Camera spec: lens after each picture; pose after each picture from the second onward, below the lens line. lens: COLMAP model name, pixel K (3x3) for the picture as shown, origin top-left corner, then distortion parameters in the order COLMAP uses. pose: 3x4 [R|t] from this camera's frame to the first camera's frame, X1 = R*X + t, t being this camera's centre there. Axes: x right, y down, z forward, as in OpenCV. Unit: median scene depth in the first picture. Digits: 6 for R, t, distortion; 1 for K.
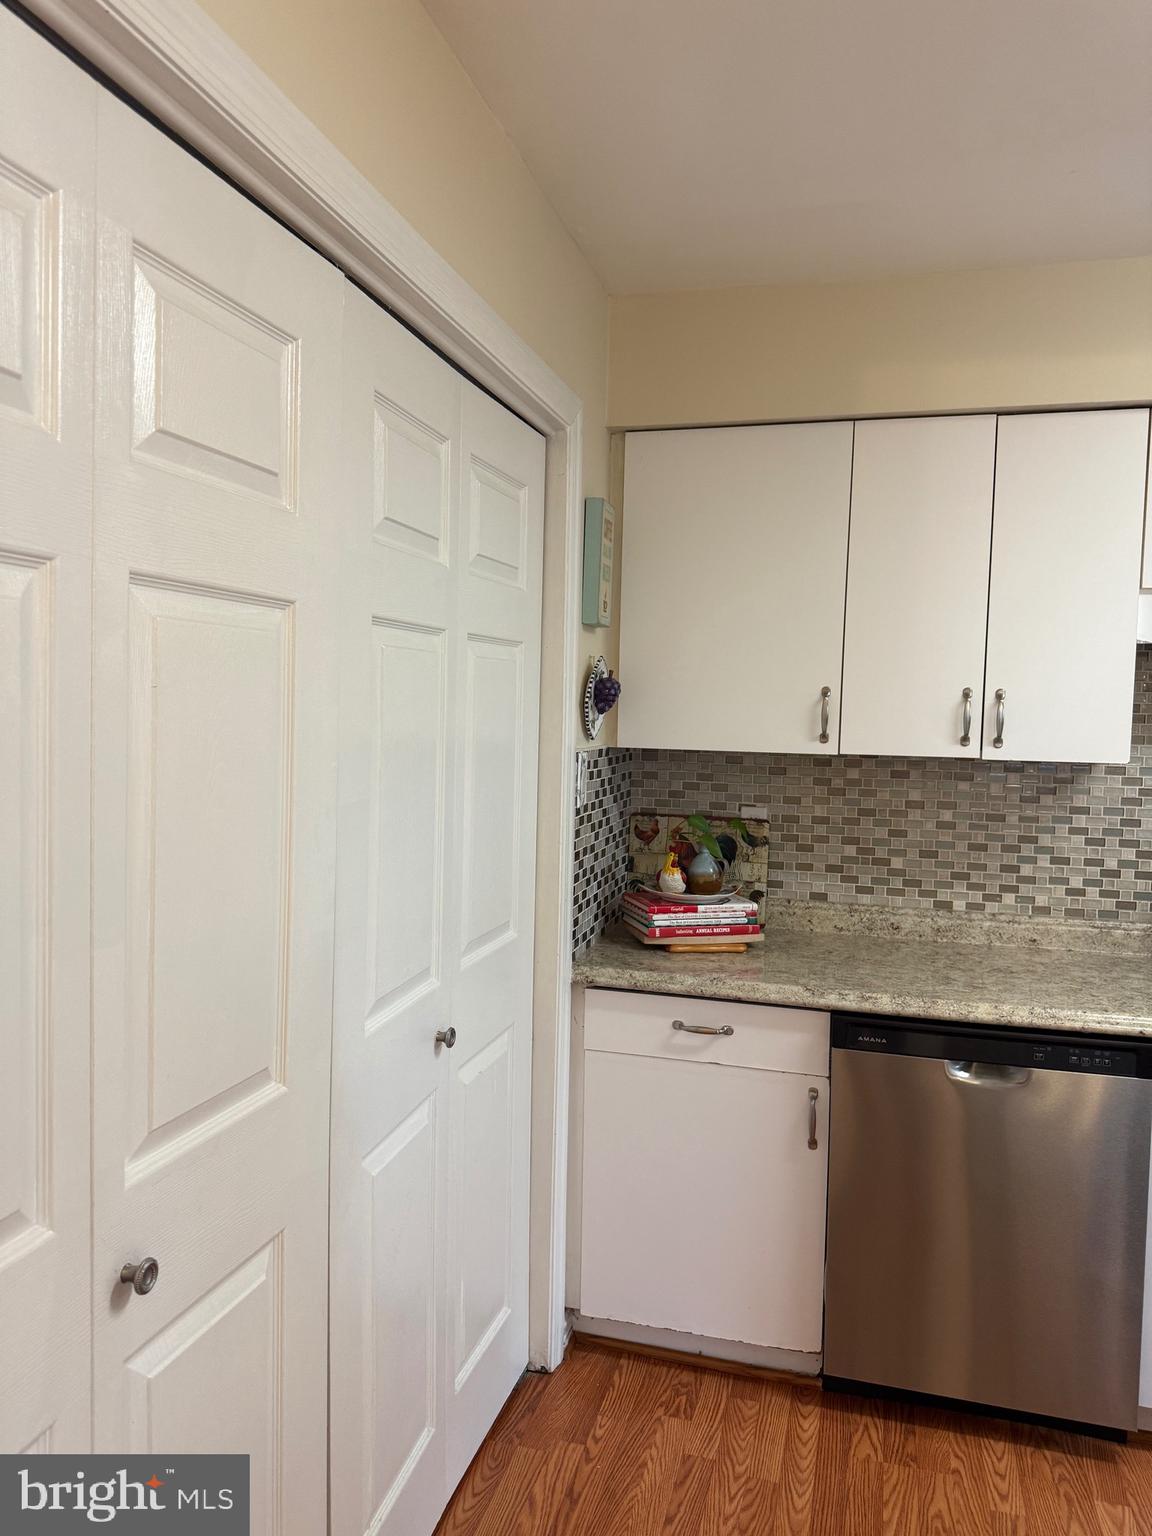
lens RADIAL K [[1108.2, 0, 577.6], [0, 1108.2, 763.0], [0, 0, 1]] dist [0.034364, -0.050694]
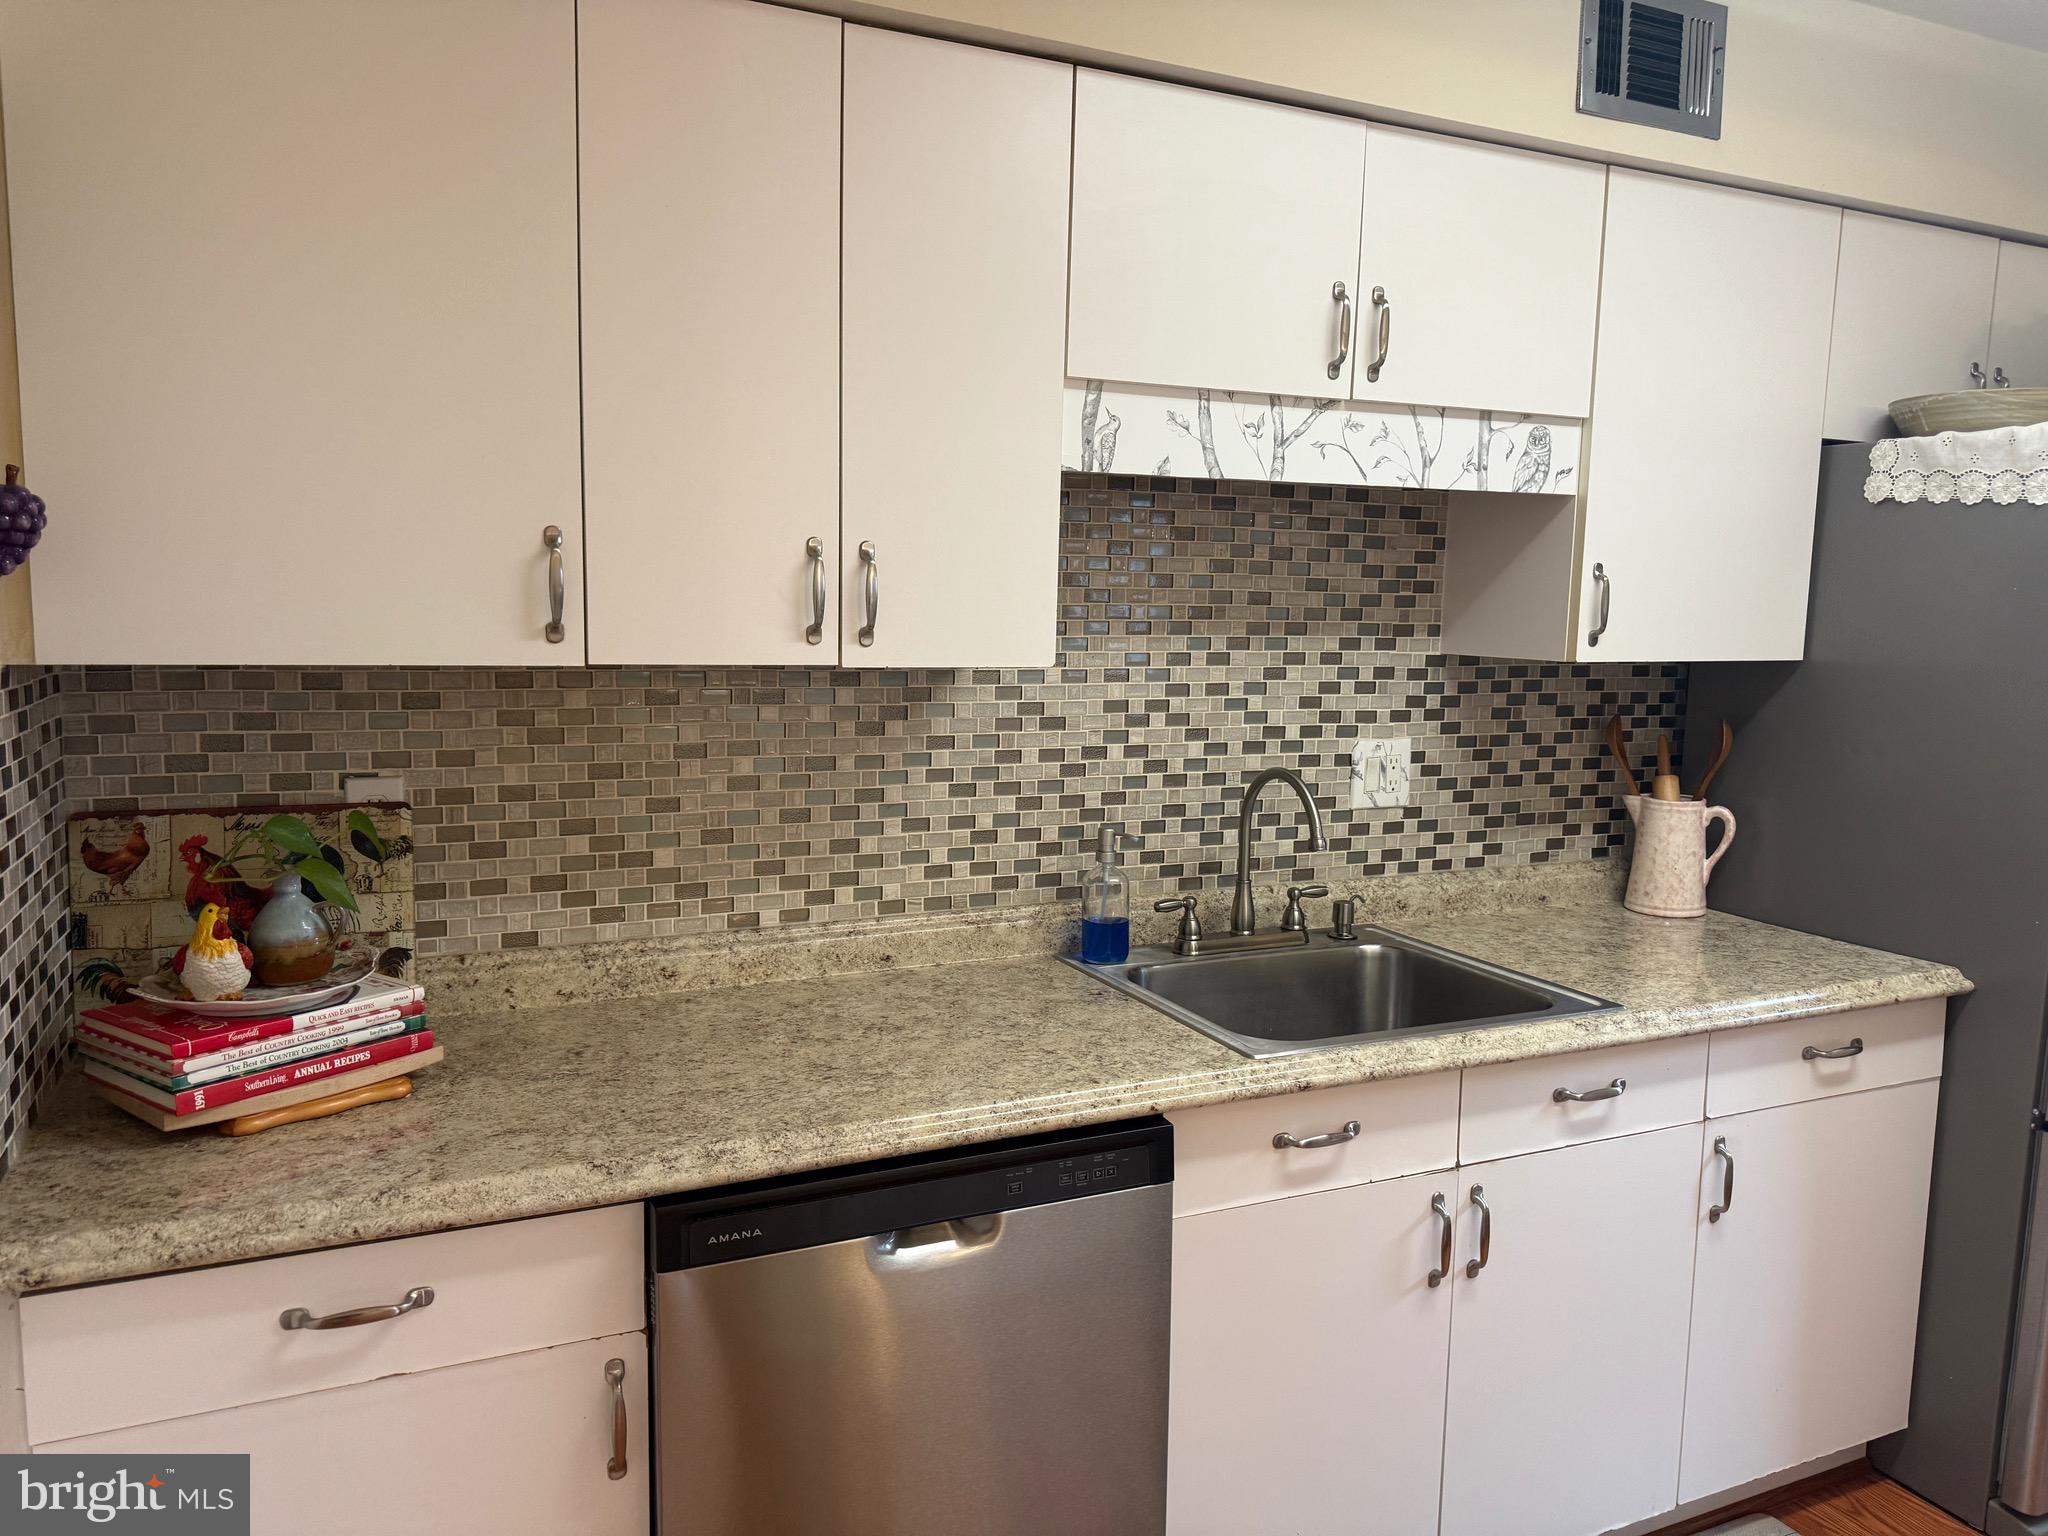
lens RADIAL K [[1477.5, 0, 1087.7], [0, 1477.5, 765.6], [0, 0, 1]] dist [0.034364, -0.050694]
pose [[0.756590, -0.076555, 0.649393, -0.027540], [0.028546, 0.996043, 0.084162, -0.011842], [-0.653266, -0.045139, 0.755782, 0.323955]]
